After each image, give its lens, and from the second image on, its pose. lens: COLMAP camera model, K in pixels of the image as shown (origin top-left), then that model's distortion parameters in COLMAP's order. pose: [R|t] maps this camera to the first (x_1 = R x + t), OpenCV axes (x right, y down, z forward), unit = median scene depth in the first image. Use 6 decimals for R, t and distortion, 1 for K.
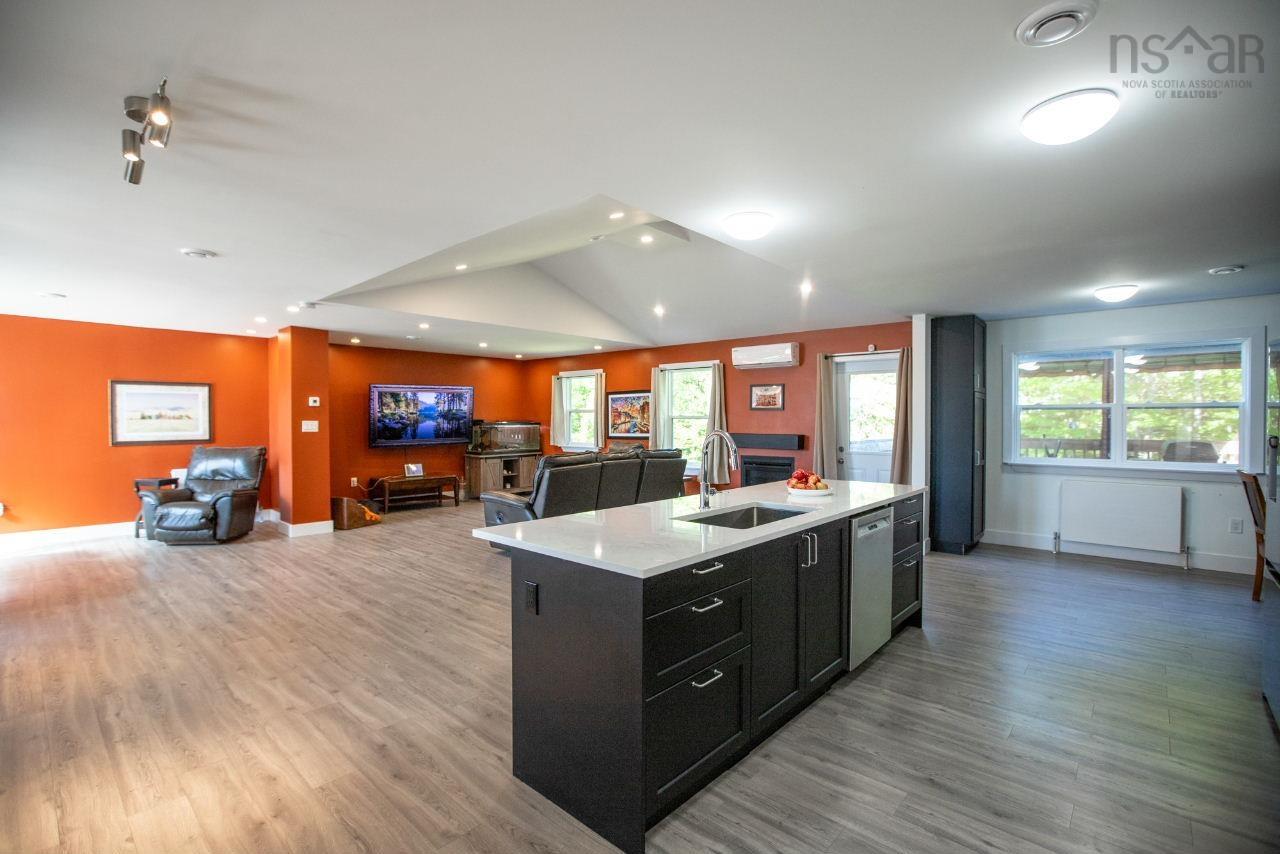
lens RADIAL K [[584.8, 0, 625.5], [0, 584.8, 424.0], [0, 0, 1]] dist [-0.031526, 0.000059]
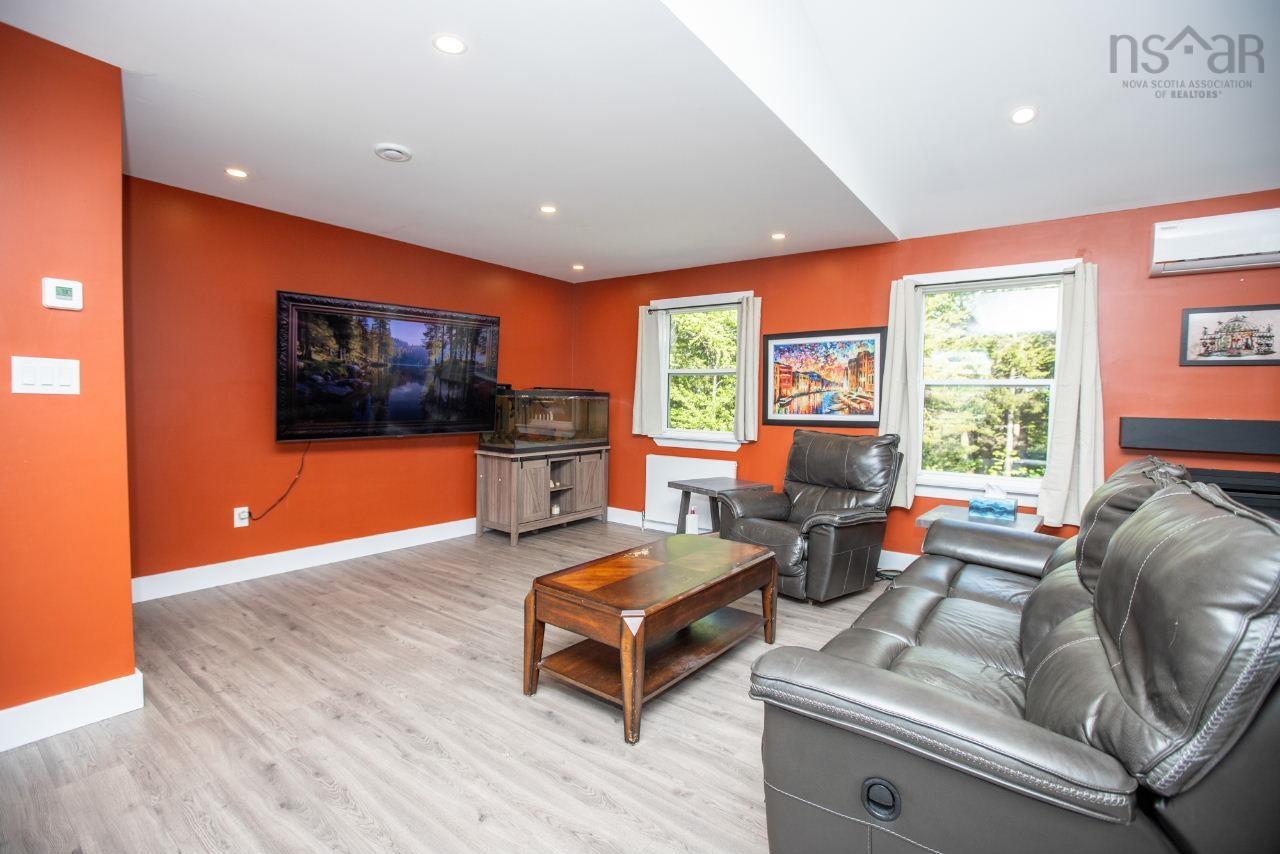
lens RADIAL K [[588.3, 0, 632.7], [0, 588.3, 420.0], [0, 0, 1]] dist [-0.024351, 0.000097]
pose [[0.994834, 0.012640, 0.100726, -0.235281], [-0.015210, 0.999577, 0.024788, 0.012274], [-0.100371, -0.026192, 0.994605, 0.578066]]
